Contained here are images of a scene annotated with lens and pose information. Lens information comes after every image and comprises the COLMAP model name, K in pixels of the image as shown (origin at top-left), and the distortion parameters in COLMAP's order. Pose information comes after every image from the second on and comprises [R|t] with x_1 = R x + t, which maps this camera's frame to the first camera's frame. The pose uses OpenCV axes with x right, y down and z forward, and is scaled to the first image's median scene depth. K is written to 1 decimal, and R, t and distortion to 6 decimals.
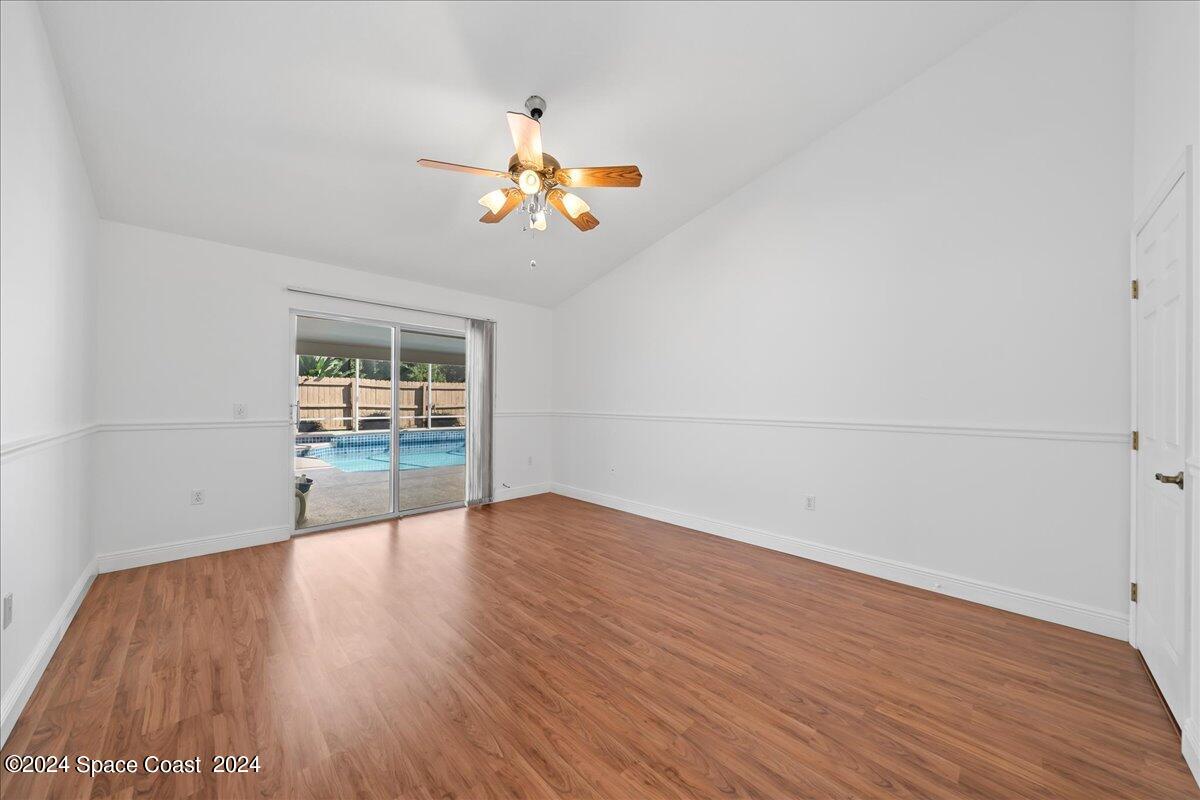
lens RADIAL K [[409.5, 0, 602.3], [0, 409.5, 399.5], [0, 0, 1]] dist [-0.005837, -0.000182]
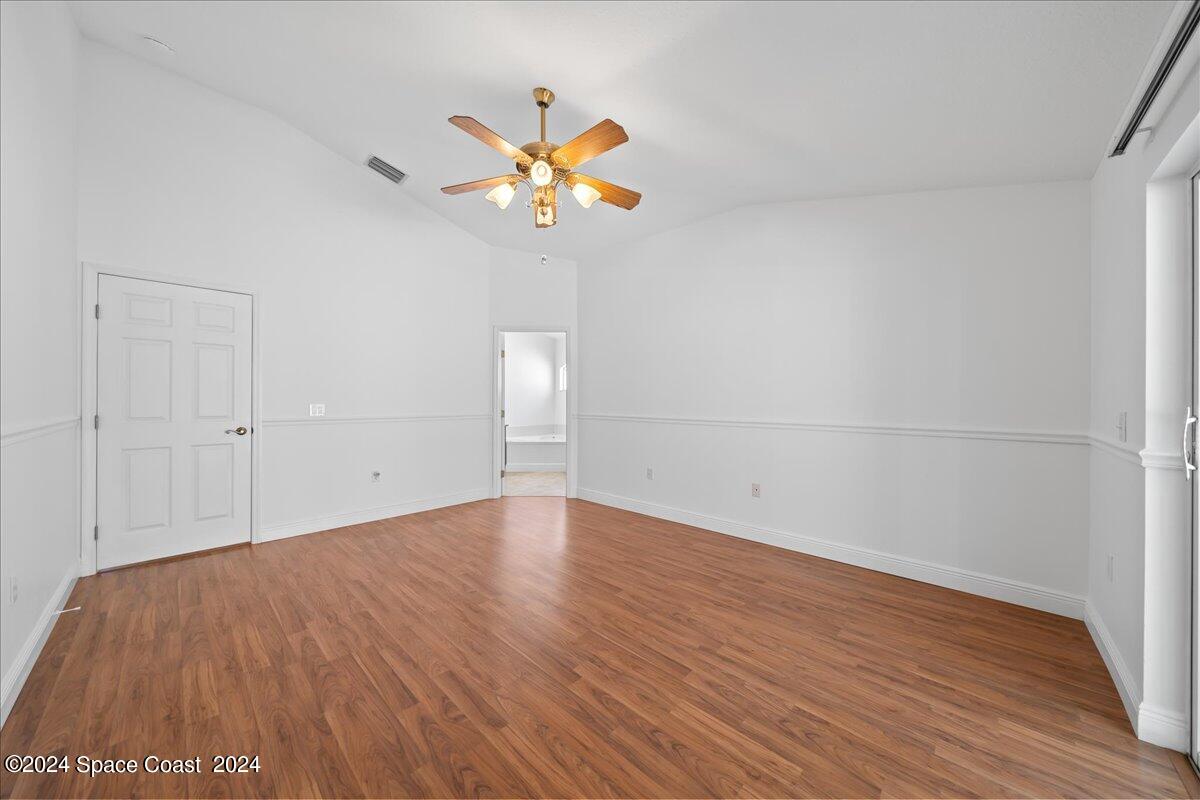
lens RADIAL K [[409.5, 0, 602.3], [0, 409.5, 399.5], [0, 0, 1]] dist [-0.005837, -0.000182]
pose [[-0.999374, -0.013371, -0.032759, -0.265284], [-0.013210, 0.999900, -0.005118, 0.007195], [0.032824, -0.004682, -0.999450, 1.873036]]
